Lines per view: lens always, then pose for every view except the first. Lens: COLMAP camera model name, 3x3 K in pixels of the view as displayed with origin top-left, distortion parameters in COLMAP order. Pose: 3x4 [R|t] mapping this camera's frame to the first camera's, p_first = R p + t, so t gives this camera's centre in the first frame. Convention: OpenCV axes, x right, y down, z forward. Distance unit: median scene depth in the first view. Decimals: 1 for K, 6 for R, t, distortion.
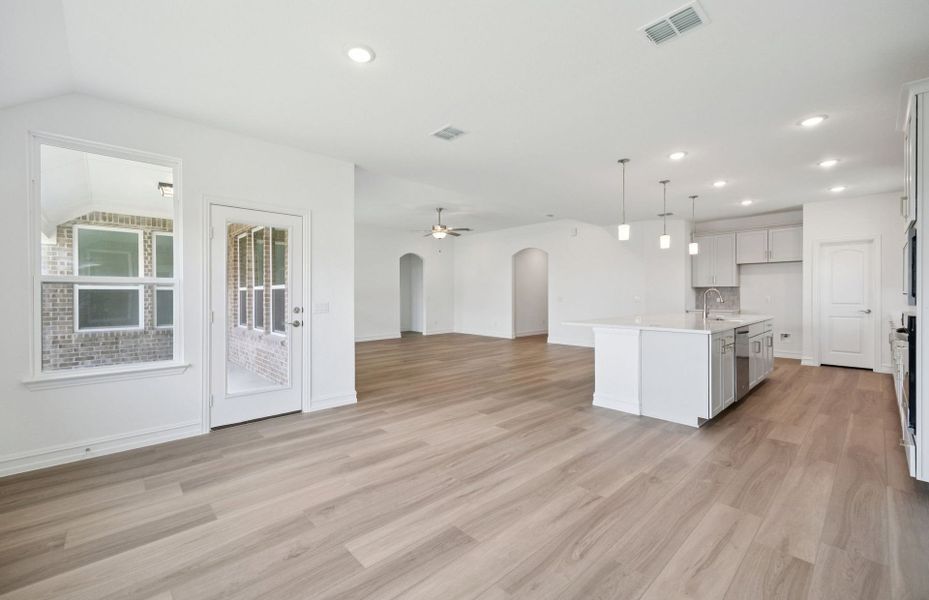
lens RADIAL K [[374.8, 0, 459.5], [0, 374.8, 301.2], [0, 0, 1]] dist [-0.004322, -0.000500]
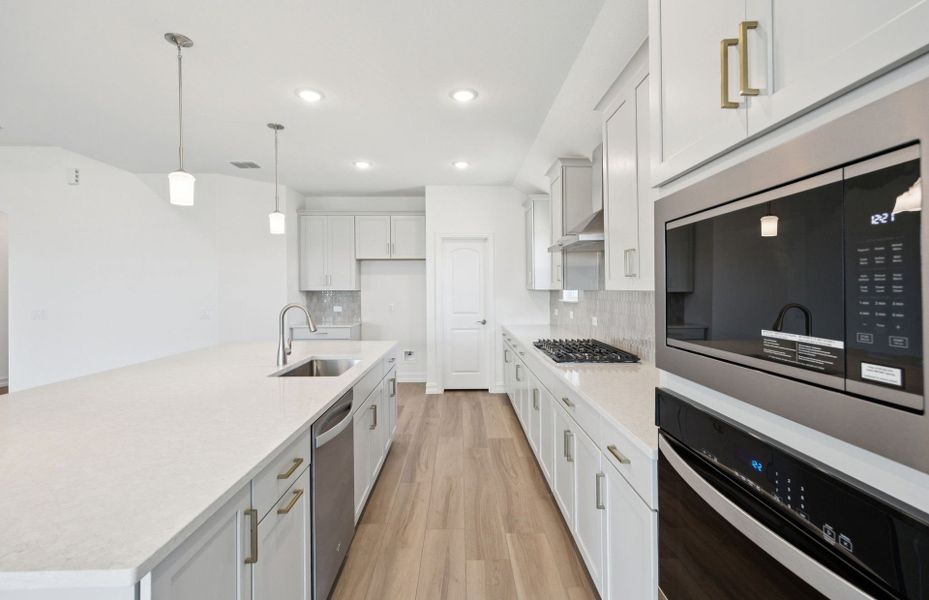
lens RADIAL K [[418.3, 0, 468.0], [0, 418.3, 286.1], [0, 0, 1]] dist [-0.000703, 0.000012]
pose [[0.650480, 0.005460, 0.759504, 0.289802], [0.014697, 0.999696, -0.019774, -0.030382], [-0.759382, 0.024025, 0.650202, 0.338583]]
